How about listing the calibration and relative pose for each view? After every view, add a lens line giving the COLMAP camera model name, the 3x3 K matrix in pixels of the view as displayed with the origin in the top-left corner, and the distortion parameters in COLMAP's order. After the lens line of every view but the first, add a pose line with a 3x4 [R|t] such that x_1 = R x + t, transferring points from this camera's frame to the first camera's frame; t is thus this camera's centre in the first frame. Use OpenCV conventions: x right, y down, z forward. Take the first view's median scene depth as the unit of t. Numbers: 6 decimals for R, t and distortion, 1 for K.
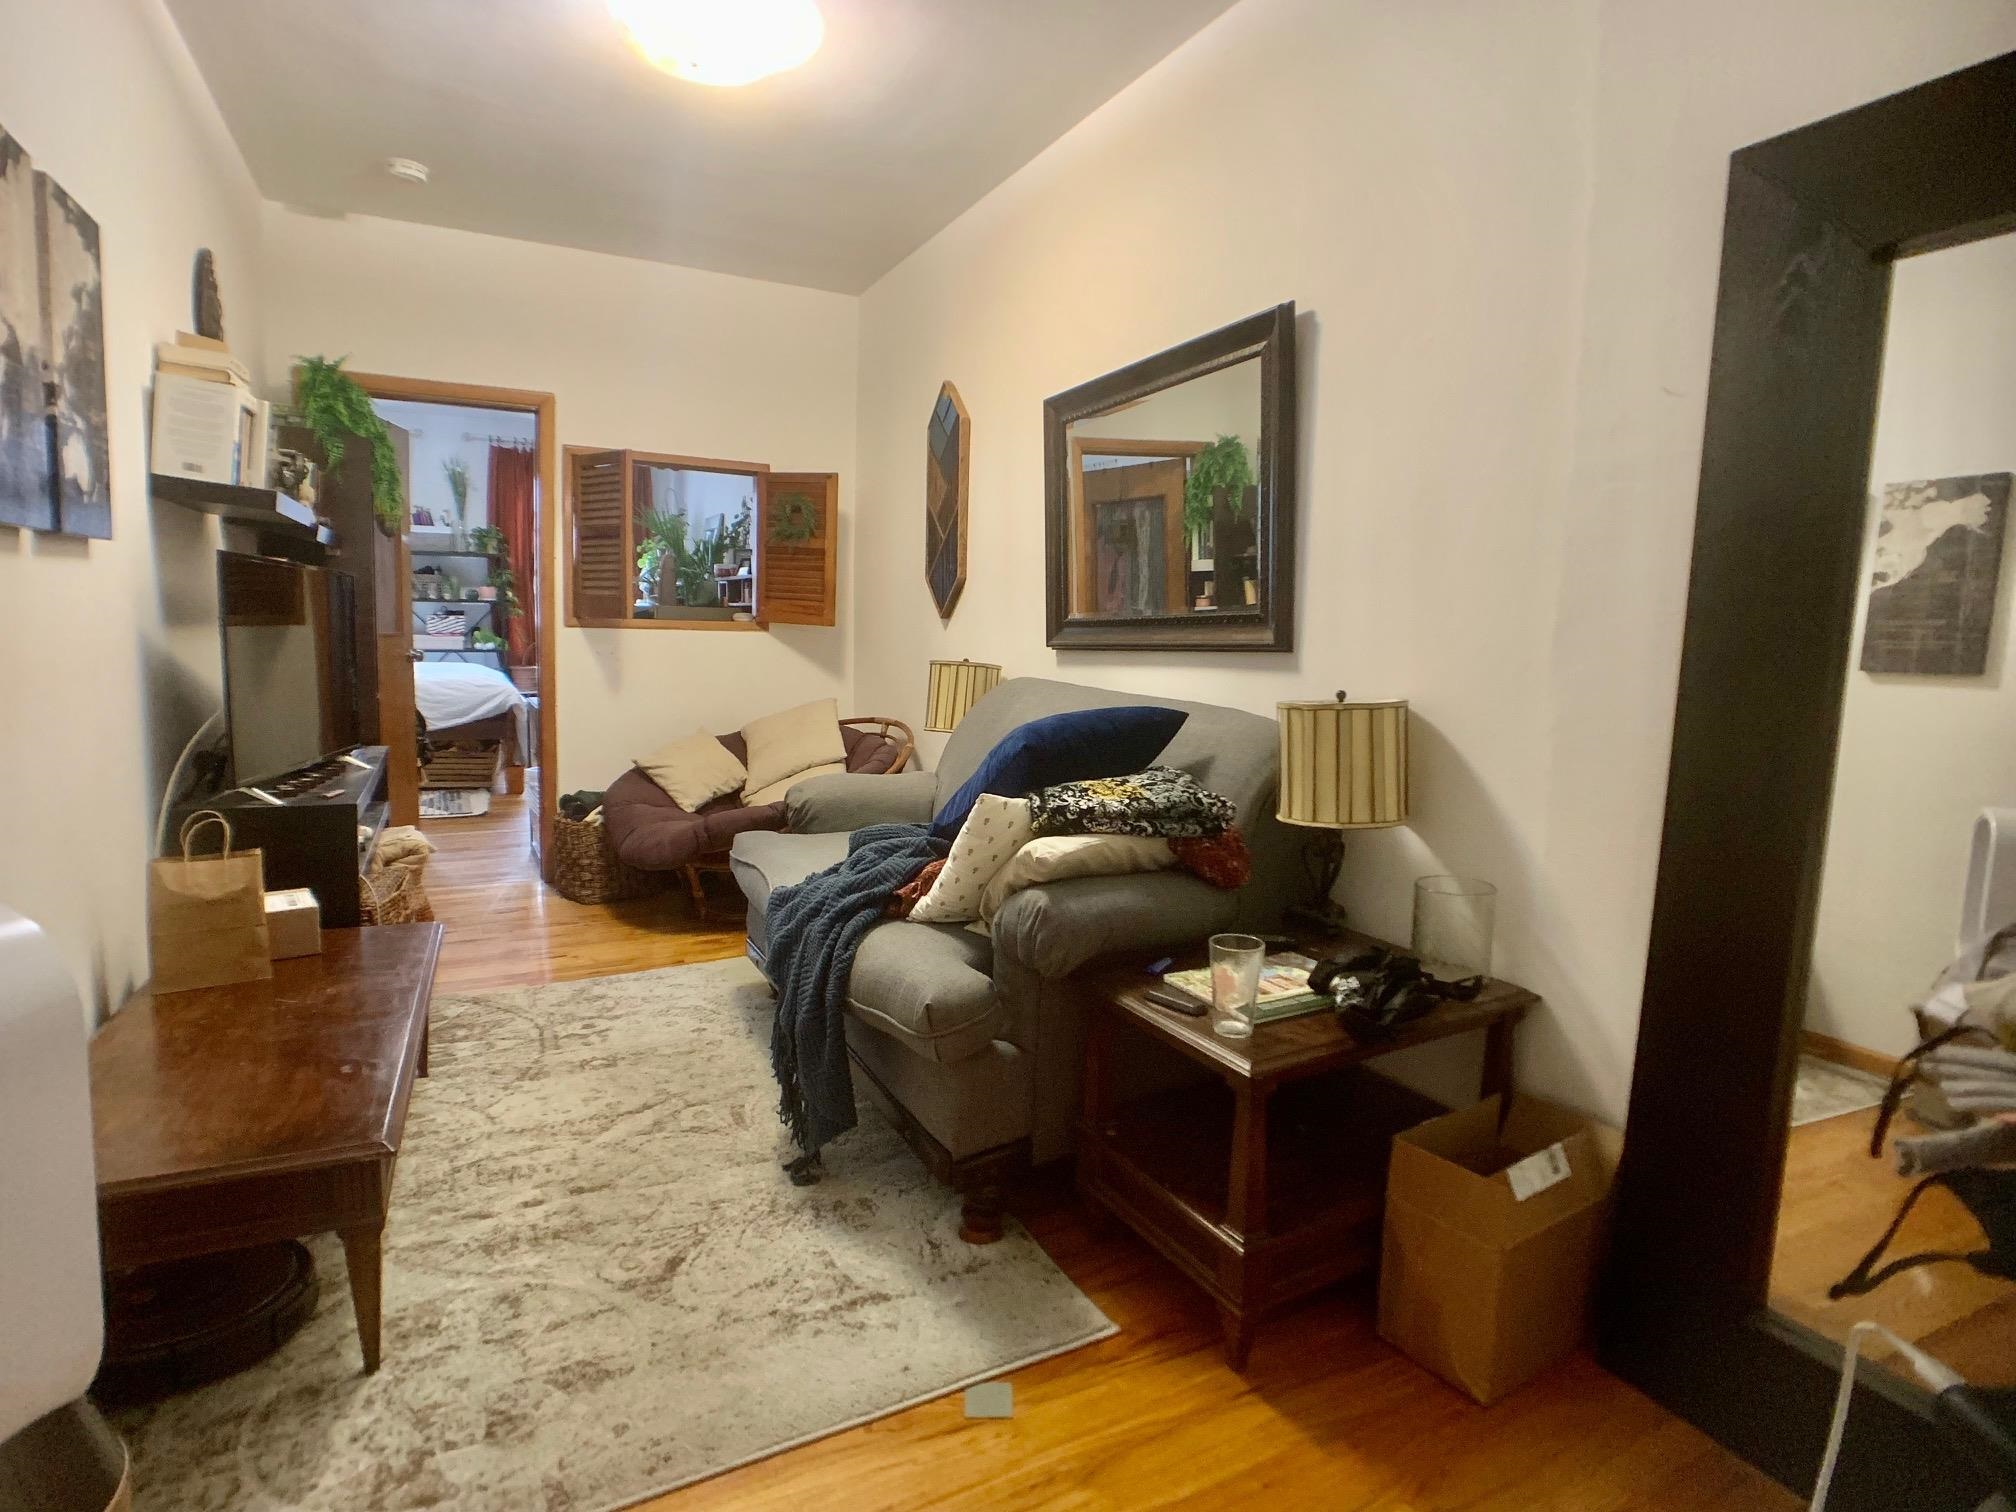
lens RADIAL K [[1063.1, 0, 1003.5], [0, 1063.1, 727.5], [0, 0, 1]] dist [-0.026973, -0.004170]
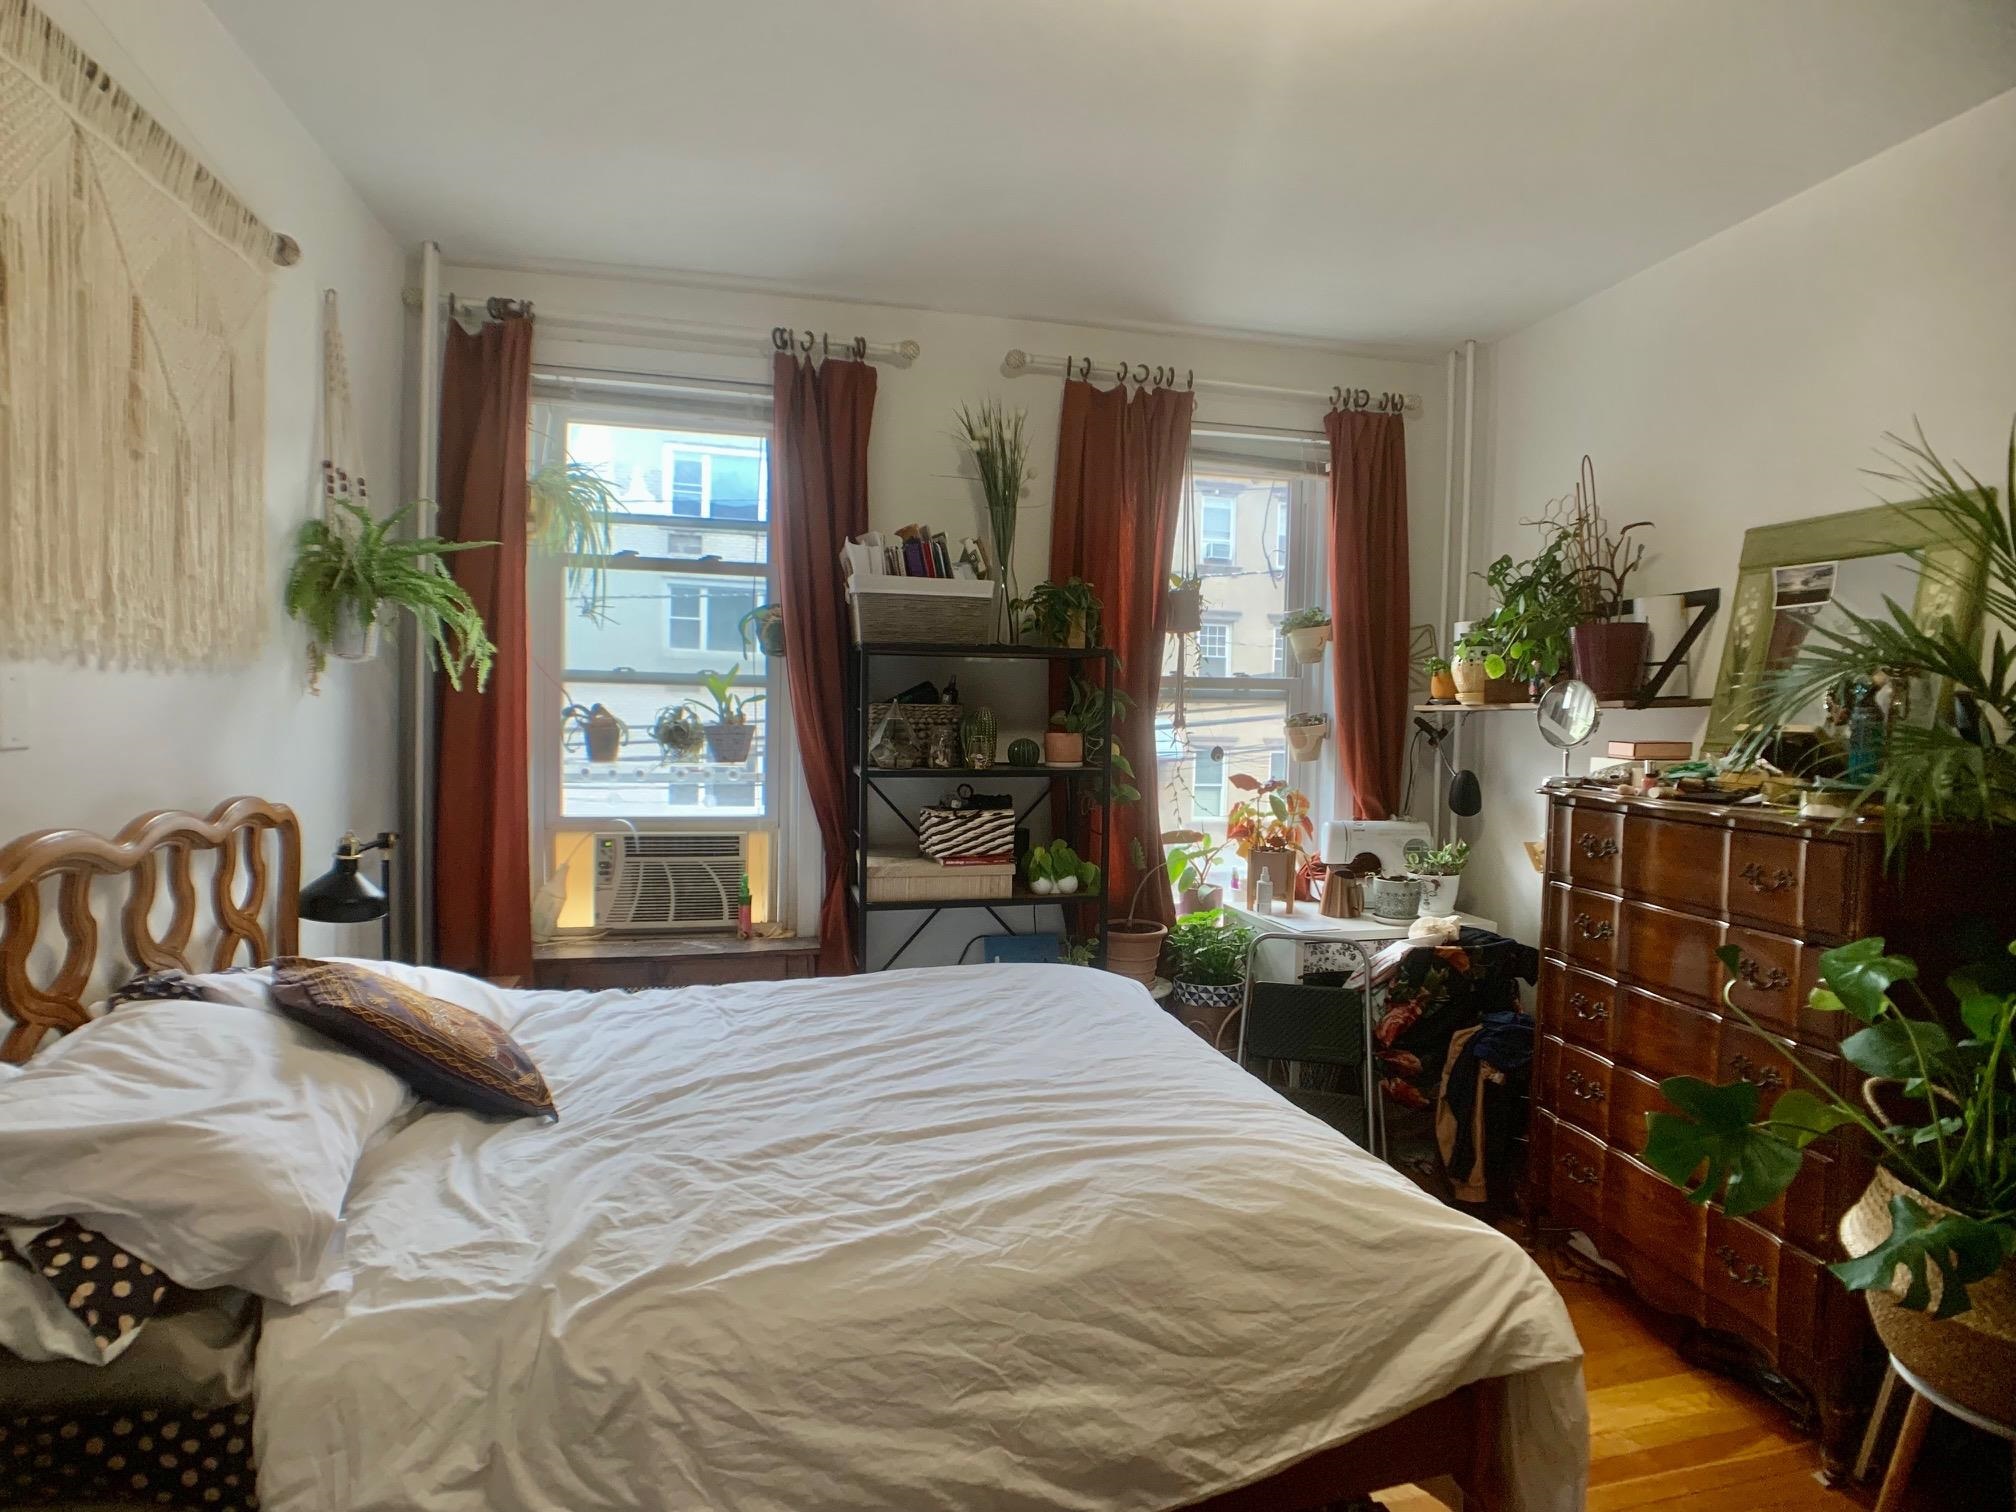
lens RADIAL K [[1058.4, 0, 1008.0], [0, 1058.4, 756.0], [0, 0, 1]] dist [-0.046628, 0.017179]
pose [[0.970588, -0.002142, -0.240737, -0.420095], [-0.012896, 0.998062, -0.060875, -0.101816], [0.240401, 0.062190, 0.968679, 0.624460]]
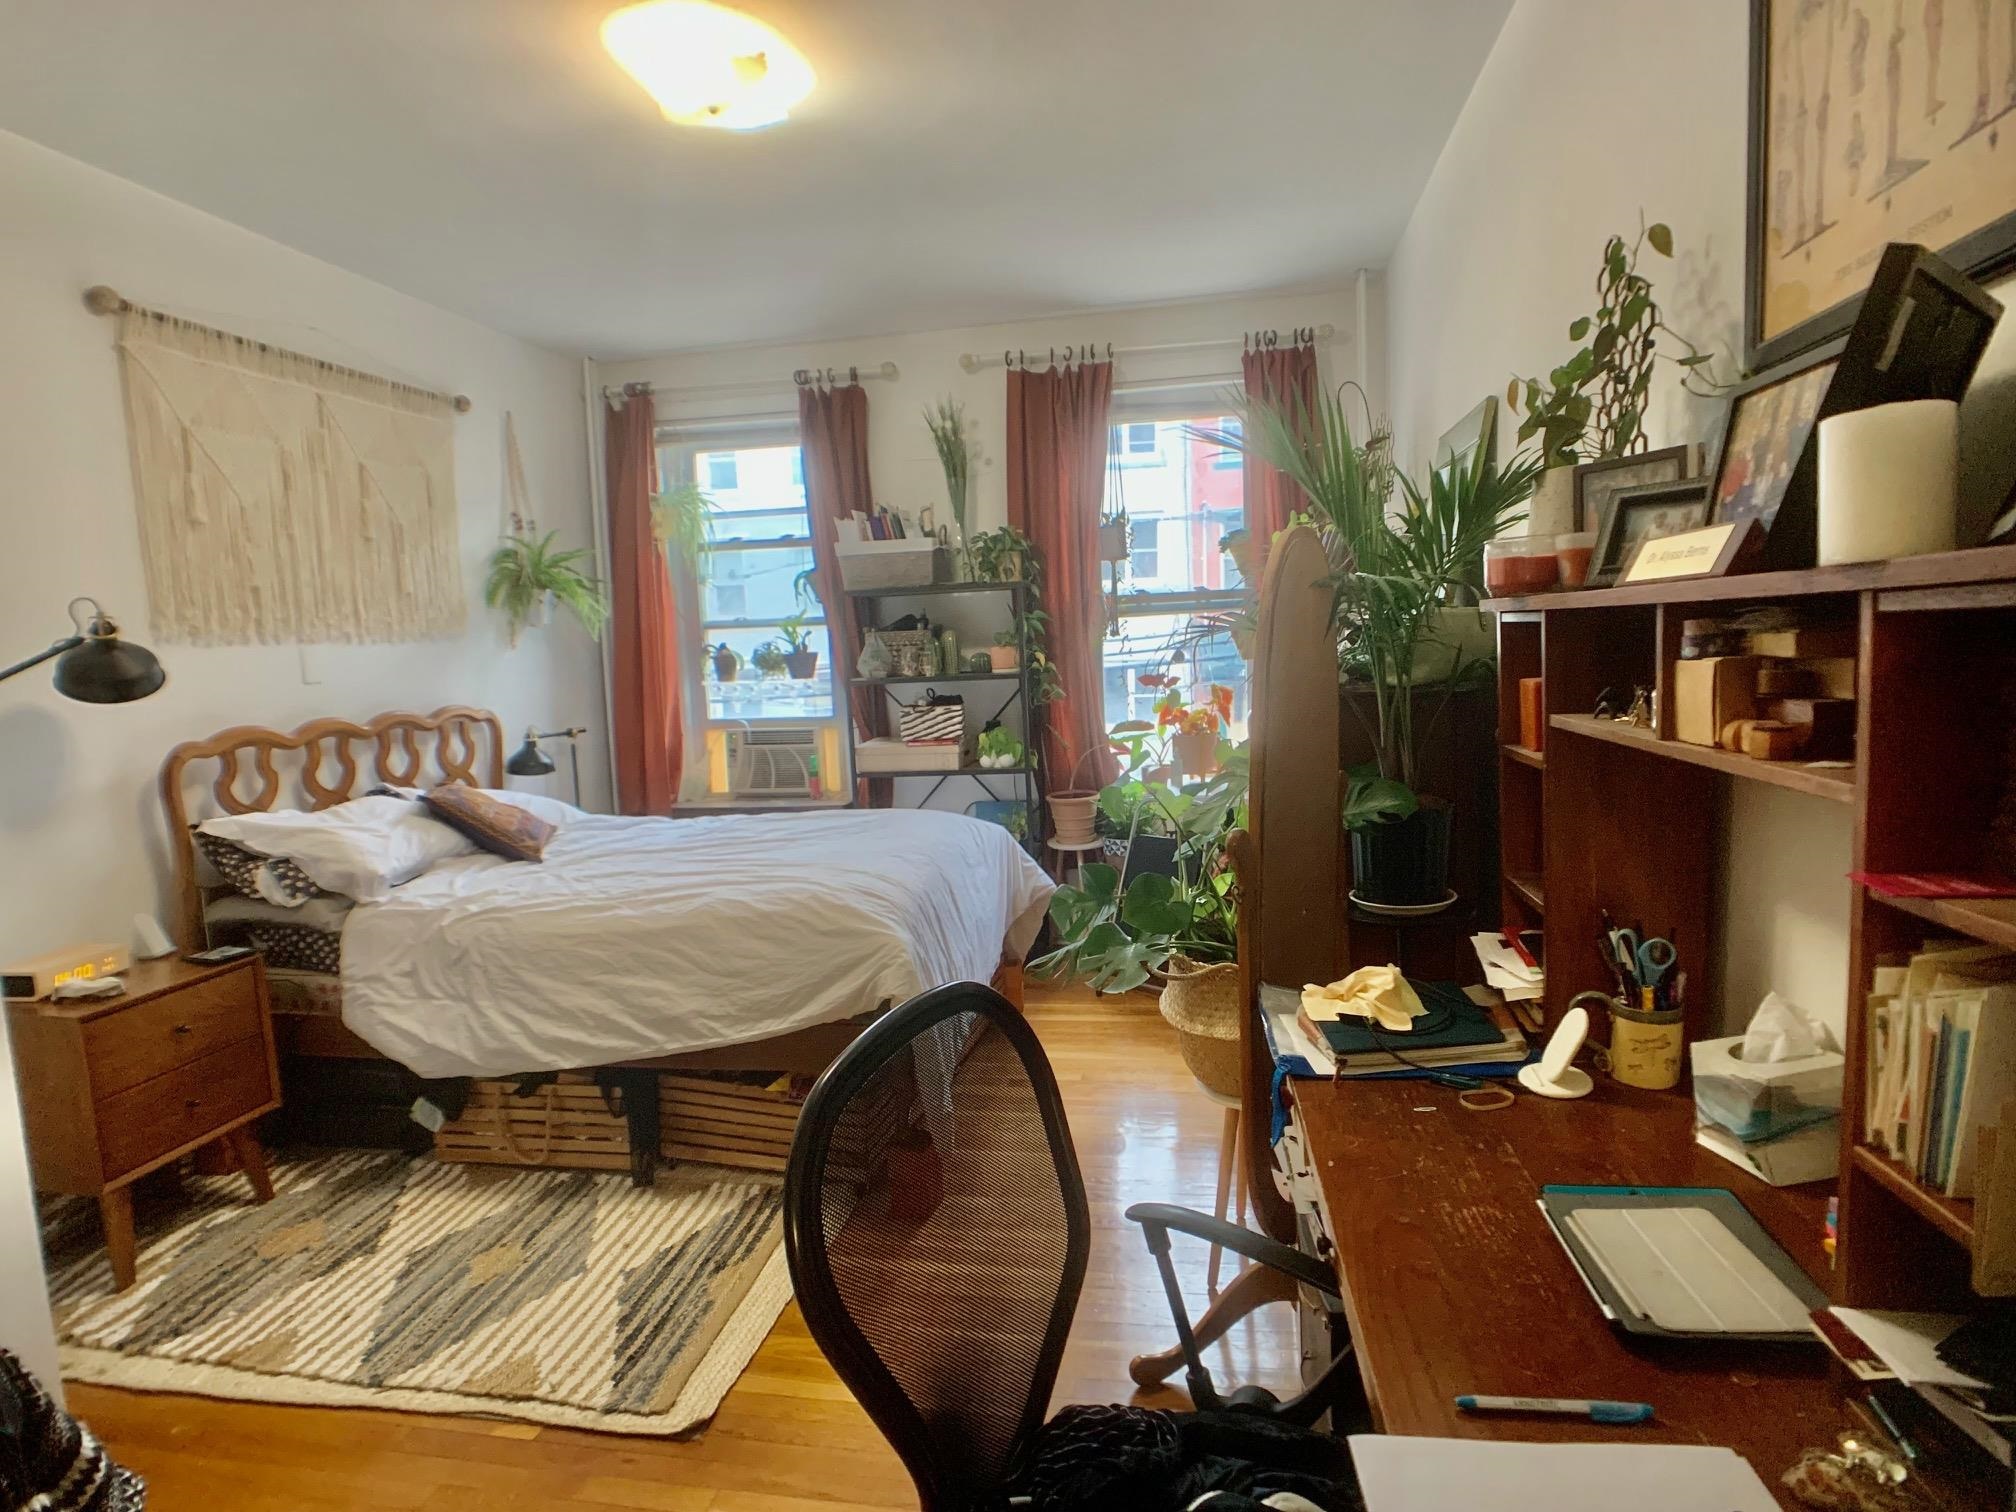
lens RADIAL K [[1058.4, 0, 1008.0], [0, 1058.4, 756.0], [0, 0, 1]] dist [-0.046628, 0.017179]
pose [[0.785789, 0.007983, -0.618443, -0.168811], [0.002304, 0.999872, 0.015834, -0.088926], [0.618490, -0.013867, 0.785670, 0.602990]]
